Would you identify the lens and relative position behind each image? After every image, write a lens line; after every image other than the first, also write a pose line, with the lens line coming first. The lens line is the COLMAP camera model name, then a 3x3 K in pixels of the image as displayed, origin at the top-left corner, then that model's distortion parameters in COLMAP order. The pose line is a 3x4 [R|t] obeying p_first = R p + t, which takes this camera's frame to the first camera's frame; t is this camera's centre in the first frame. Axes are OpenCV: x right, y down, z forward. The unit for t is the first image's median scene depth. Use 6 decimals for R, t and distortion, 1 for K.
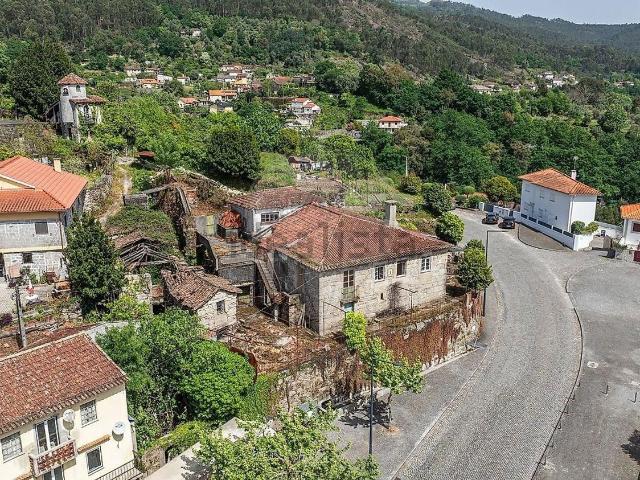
lens RADIAL K [[594.8, 0, 319.4], [0, 594.8, 239.3], [0, 0, 1]] dist [-0.018966, 0.000000]
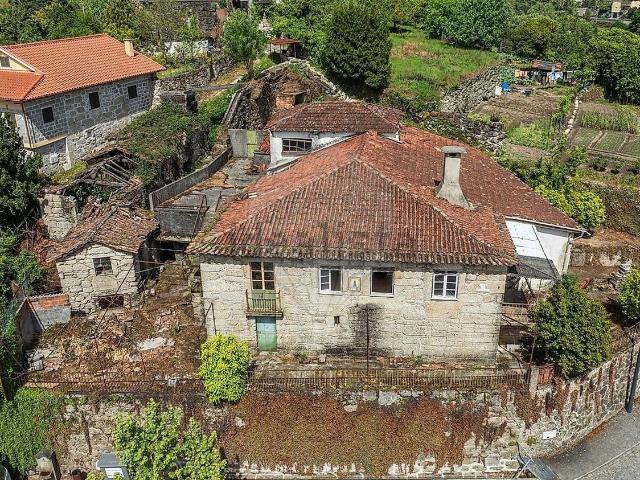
lens RADIAL K [[594.8, 0, 319.5], [0, 594.8, 238.8], [0, 0, 1]] dist [-0.018966, 0.000000]
pose [[0.782993, 0.236333, -0.575385, 0.381139], [-0.141716, 0.968462, 0.204936, -0.085099], [0.605672, -0.078922, 0.791791, 0.554167]]
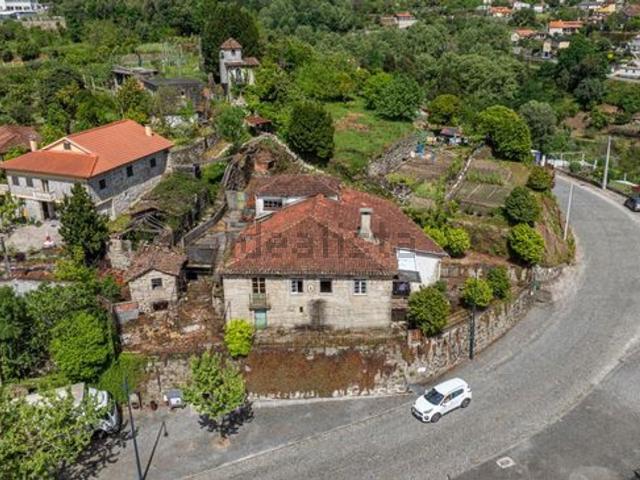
lens RADIAL K [[594.8, 0, 321.5], [0, 594.8, 236.8], [0, 0, 1]] dist [-0.018966, 0.000000]
pose [[0.824897, 0.192934, -0.531339, 0.608732], [-0.130186, 0.979526, 0.153562, -0.168865], [0.550087, -0.057500, 0.833125, 0.219380]]
